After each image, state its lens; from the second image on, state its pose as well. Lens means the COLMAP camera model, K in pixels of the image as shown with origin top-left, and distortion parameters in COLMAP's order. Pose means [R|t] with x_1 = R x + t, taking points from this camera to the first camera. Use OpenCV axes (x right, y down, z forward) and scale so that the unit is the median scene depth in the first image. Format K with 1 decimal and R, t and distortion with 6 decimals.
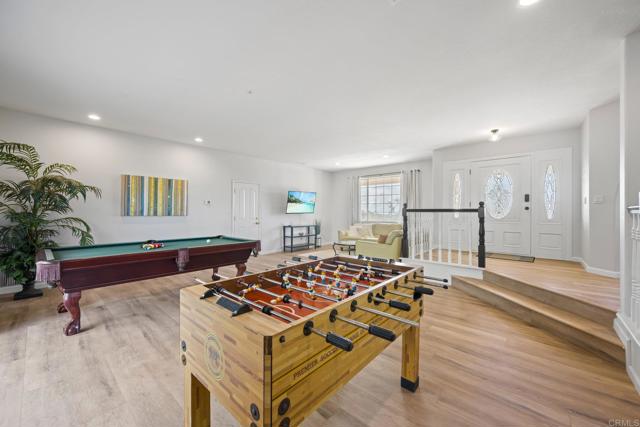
lens RADIAL K [[250.9, 0, 320.0], [0, 250.9, 213.5], [0, 0, 1]] dist [-0.000008, -0.000002]
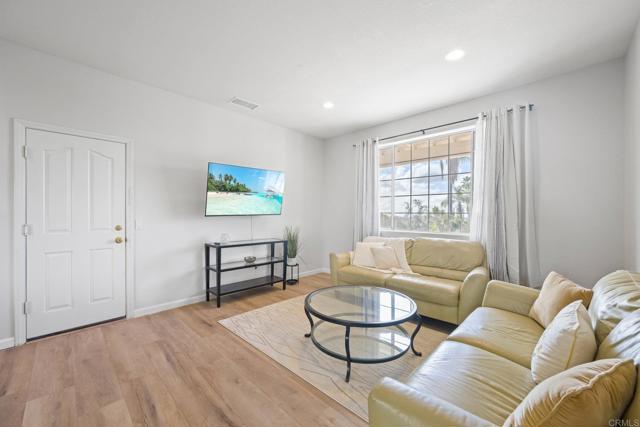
lens RADIAL K [[258.0, 0, 320.0], [0, 258.0, 213.5], [0, 0, 1]] dist [0.000151, 0.000005]
pose [[0.998890, 0.003303, -0.046988, 0.076269], [-0.003745, 0.999950, -0.009318, -0.000551], [0.046955, 0.009484, 0.998852, 0.524625]]
